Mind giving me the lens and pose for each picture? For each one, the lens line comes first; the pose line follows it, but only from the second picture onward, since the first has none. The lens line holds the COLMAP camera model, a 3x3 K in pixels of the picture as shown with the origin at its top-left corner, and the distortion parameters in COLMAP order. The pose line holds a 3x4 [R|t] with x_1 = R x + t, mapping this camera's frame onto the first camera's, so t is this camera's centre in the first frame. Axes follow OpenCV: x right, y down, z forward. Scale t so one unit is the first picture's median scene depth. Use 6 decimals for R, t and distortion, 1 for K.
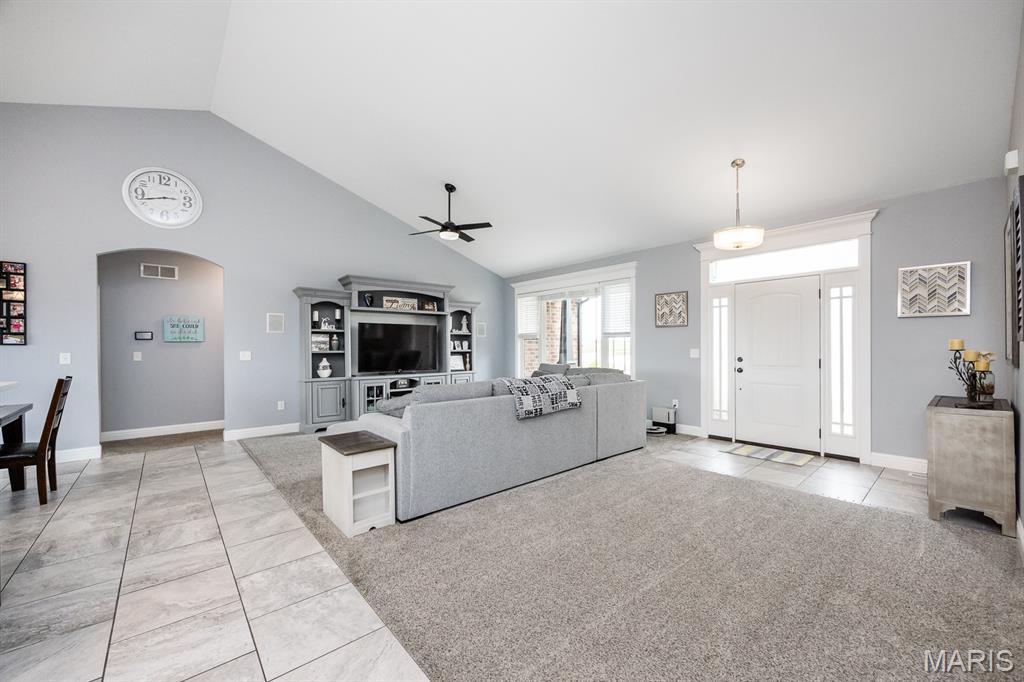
lens RADIAL K [[393.8, 0, 511.7], [0, 393.8, 350.9], [0, 0, 1]] dist [-0.001475, -0.000107]
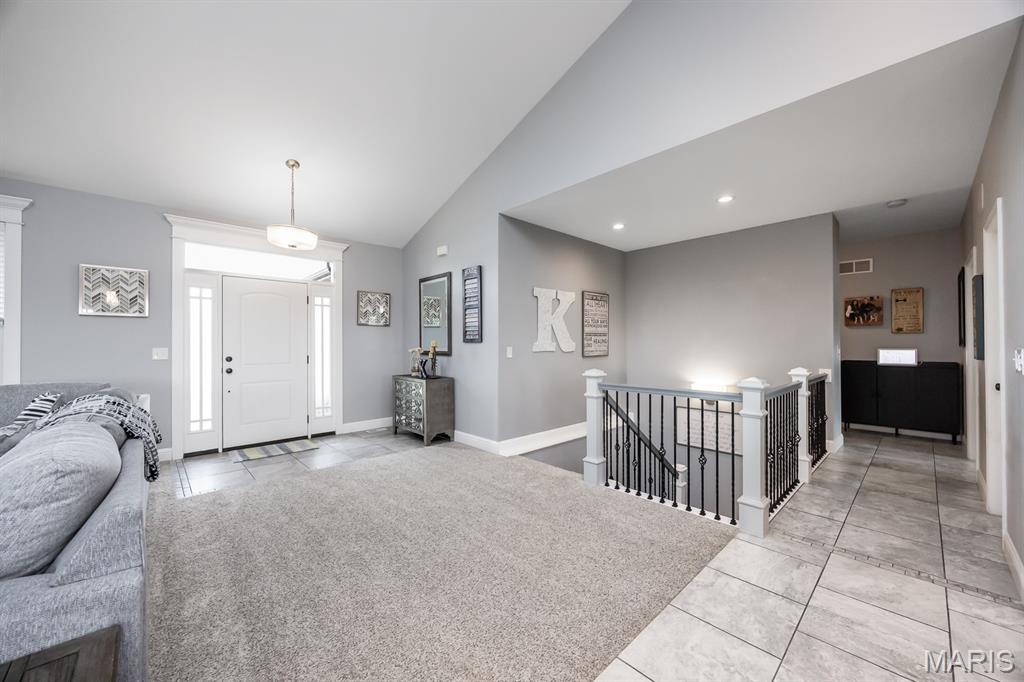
lens RADIAL K [[393.8, 0, 512.5], [0, 393.8, 346.4], [0, 0, 1]] dist [-0.001475, -0.000107]
pose [[-0.036833, -0.002795, 0.999318, -0.422852], [0.012271, 0.999919, 0.003249, -0.003310], [-0.999246, 0.012382, -0.036796, 0.442224]]
